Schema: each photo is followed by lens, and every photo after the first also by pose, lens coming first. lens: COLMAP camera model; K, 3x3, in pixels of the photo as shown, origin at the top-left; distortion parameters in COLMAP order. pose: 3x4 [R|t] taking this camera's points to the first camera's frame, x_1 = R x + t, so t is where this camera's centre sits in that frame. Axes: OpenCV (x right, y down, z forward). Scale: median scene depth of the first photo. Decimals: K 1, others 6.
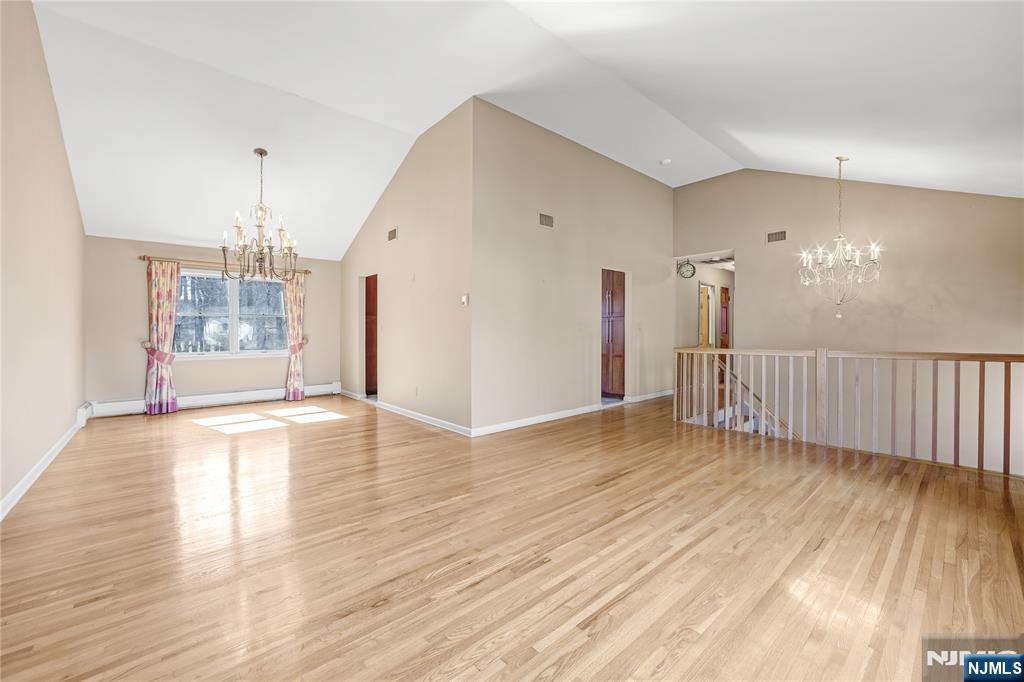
lens RADIAL K [[416.0, 0, 520.4], [0, 416.0, 331.9], [0, 0, 1]] dist [-0.011873, 0.003657]
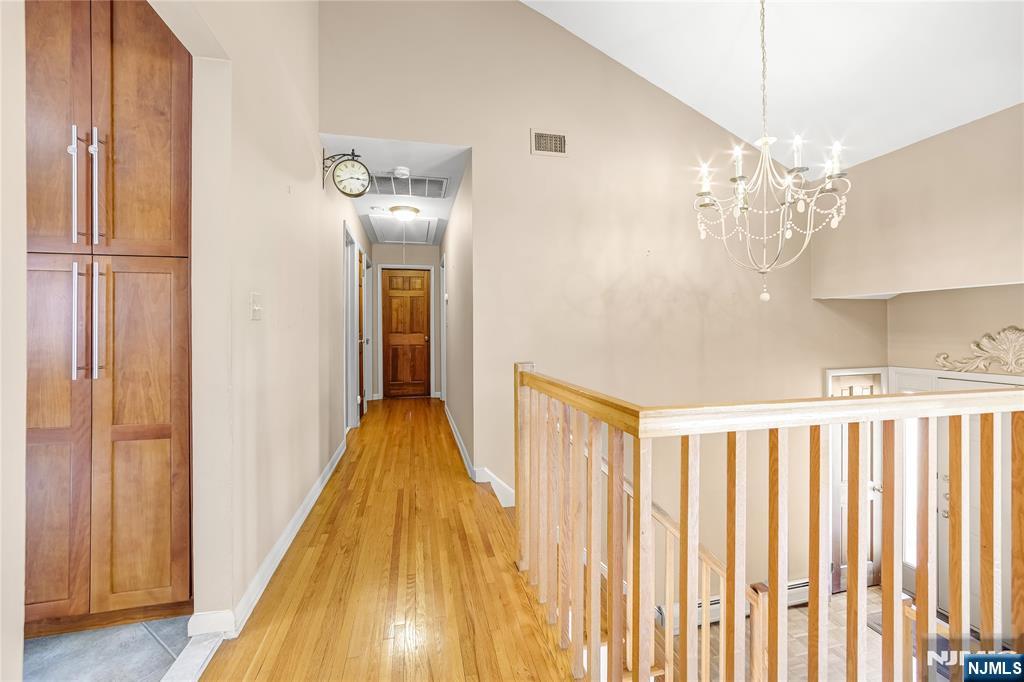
lens RADIAL K [[416.0, 0, 515.3], [0, 416.0, 335.6], [0, 0, 1]] dist [-0.011873, 0.003657]
pose [[0.451102, 0.000821, 0.892472, 0.127319], [0.003941, 0.999988, -0.002912, 0.007965], [-0.892464, 0.004831, 0.451093, 0.727112]]
